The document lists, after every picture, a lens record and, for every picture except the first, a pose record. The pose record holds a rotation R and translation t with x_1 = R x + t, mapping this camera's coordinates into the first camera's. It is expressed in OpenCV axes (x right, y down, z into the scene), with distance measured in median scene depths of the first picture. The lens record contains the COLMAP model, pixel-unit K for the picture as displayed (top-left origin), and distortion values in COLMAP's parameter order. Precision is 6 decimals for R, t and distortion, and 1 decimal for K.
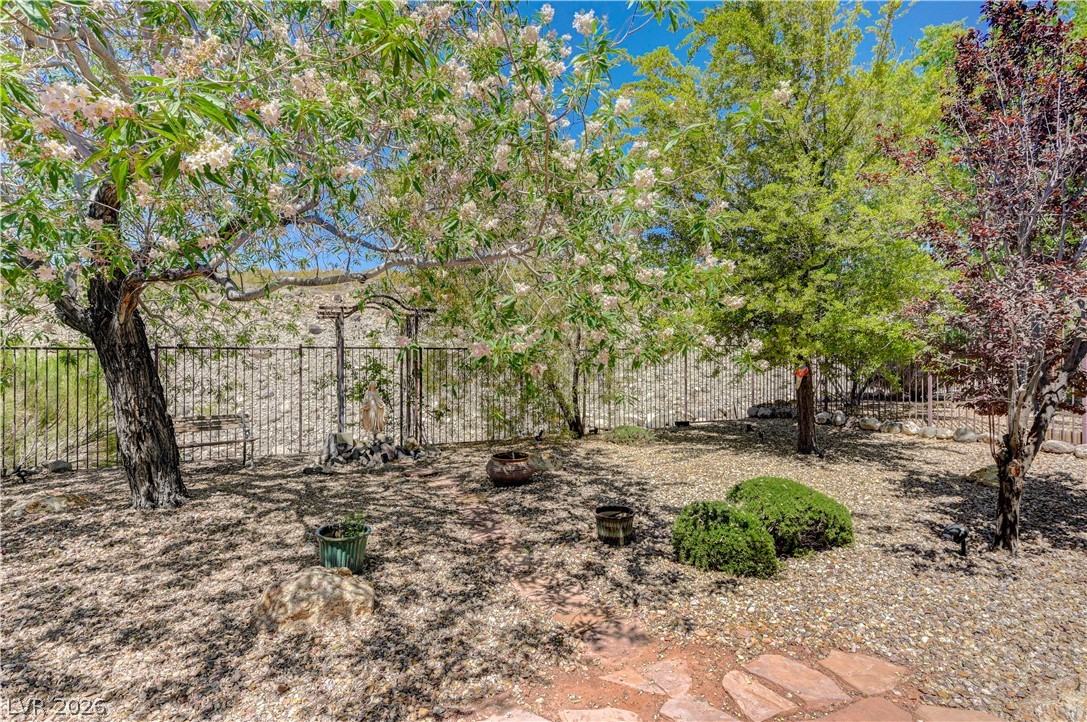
lens RADIAL K [[541.9, 0, 559.6], [0, 541.9, 362.9], [0, 0, 1]] dist [0.001141, 0.002043]
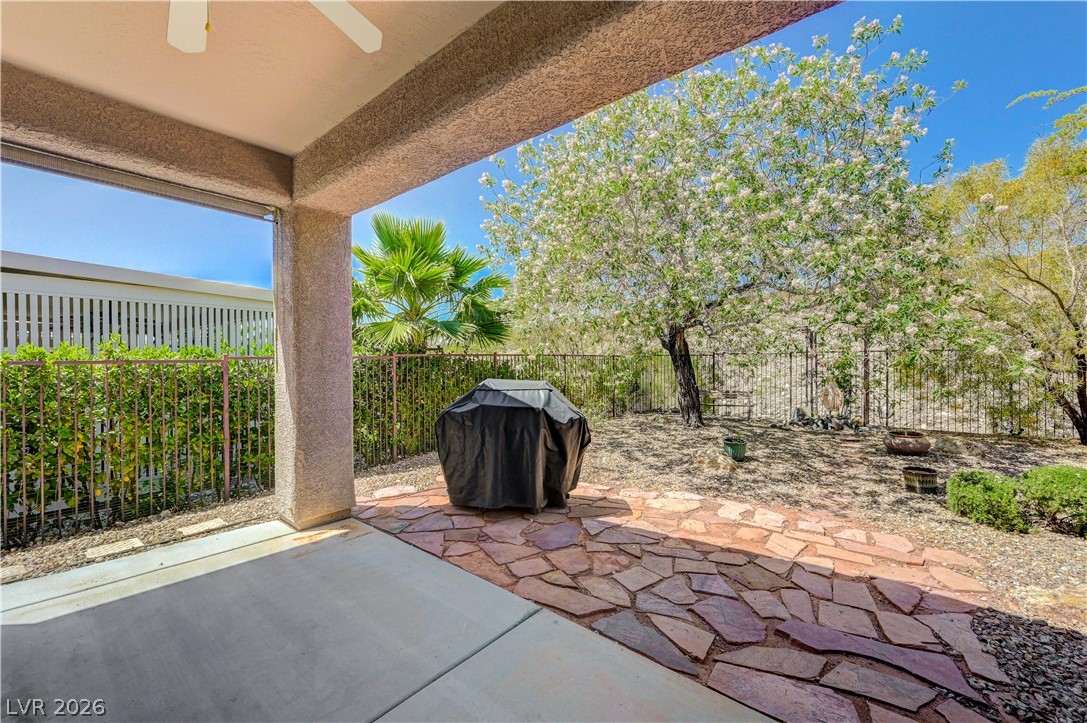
lens RADIAL K [[430.2, 0, 539.7], [0, 430.2, 360.1], [0, 0, 1]] dist [0.003559, -0.000059]
pose [[0.423752, -0.000871, -0.905778, 0.676400], [0.000699, 1.000000, -0.000634, -0.011837], [0.905778, -0.000364, 0.423752, -0.360254]]
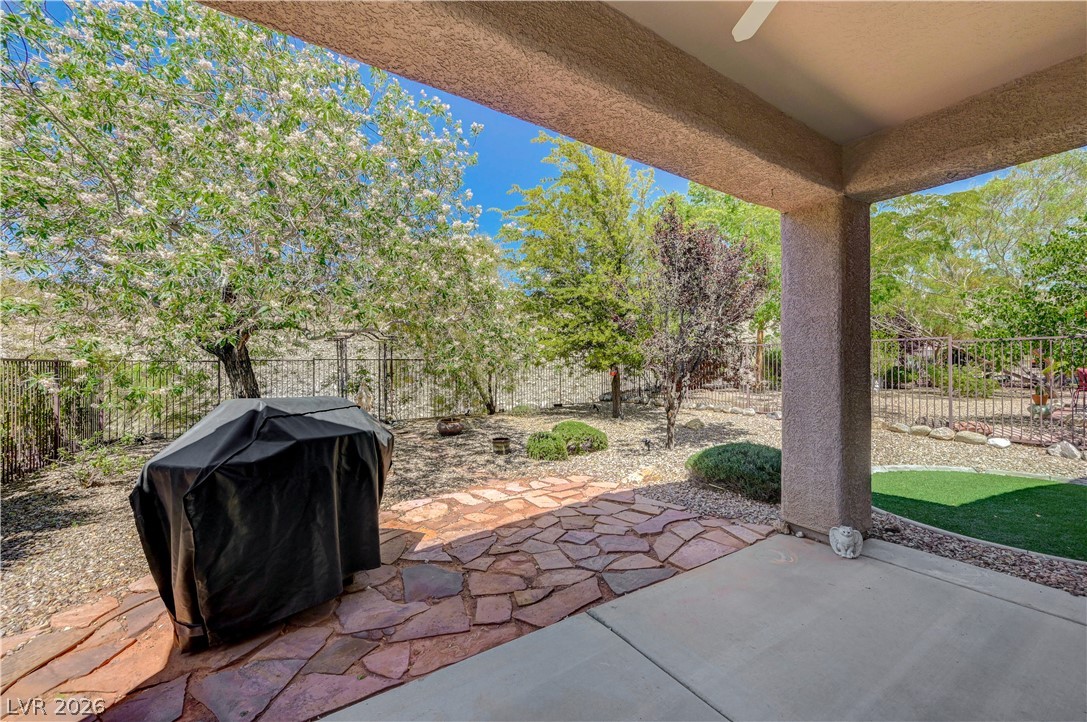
lens RADIAL K [[430.2, 0, 547.5], [0, 430.2, 357.8], [0, 0, 1]] dist [0.003559, -0.000059]
pose [[0.990300, -0.002365, 0.138925, 0.045943], [0.005083, 0.999803, -0.019207, -0.012045], [-0.138852, 0.019727, 0.990117, -0.677773]]
